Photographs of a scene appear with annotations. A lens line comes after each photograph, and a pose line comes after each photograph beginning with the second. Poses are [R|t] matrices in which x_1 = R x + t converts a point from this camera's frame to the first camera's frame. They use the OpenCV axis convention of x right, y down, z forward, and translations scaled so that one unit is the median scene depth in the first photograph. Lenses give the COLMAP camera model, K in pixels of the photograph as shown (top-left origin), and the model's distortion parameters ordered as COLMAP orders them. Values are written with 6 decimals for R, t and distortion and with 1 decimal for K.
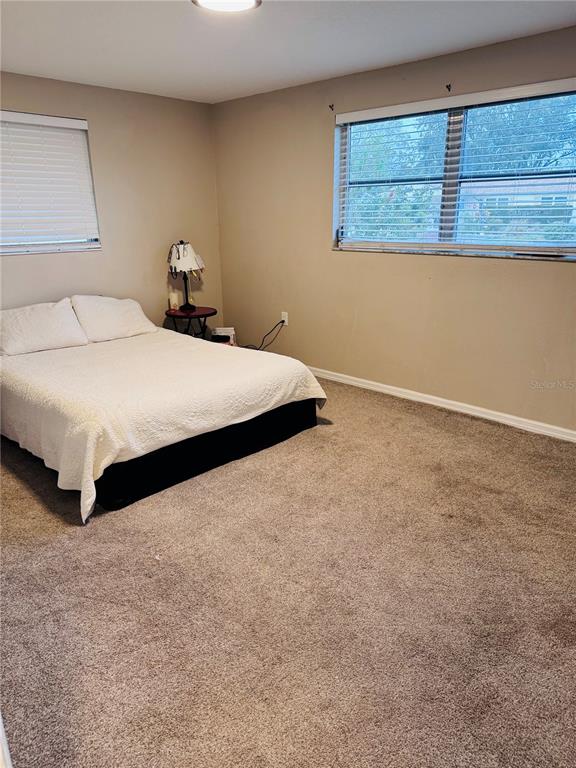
lens RADIAL K [[541.9, 0, 290.6], [0, 541.9, 386.2], [0, 0, 1]] dist [0.049079, -0.052641]
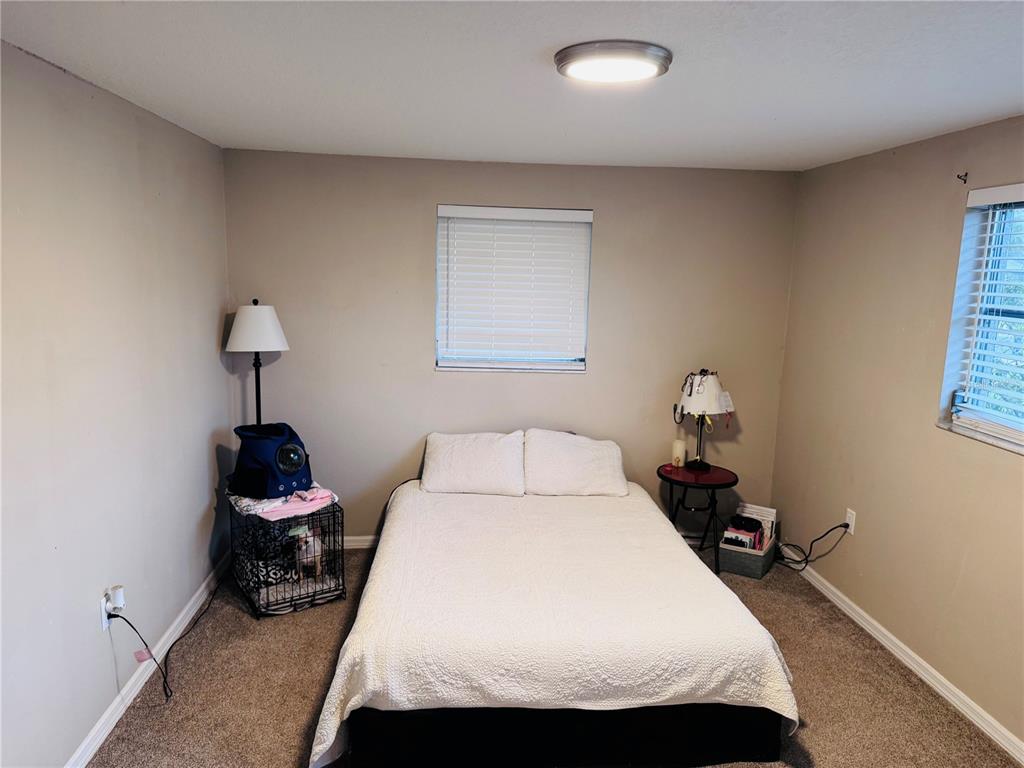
lens RADIAL K [[722.5, 0, 509.9], [0, 722.5, 386.1], [0, 0, 1]] dist [0.049079, -0.052641]
pose [[0.749884, 0.137588, -0.647104, 0.230909], [-0.232299, 0.970613, -0.062823, -0.154634], [0.619444, 0.197432, 0.759809, 0.202149]]
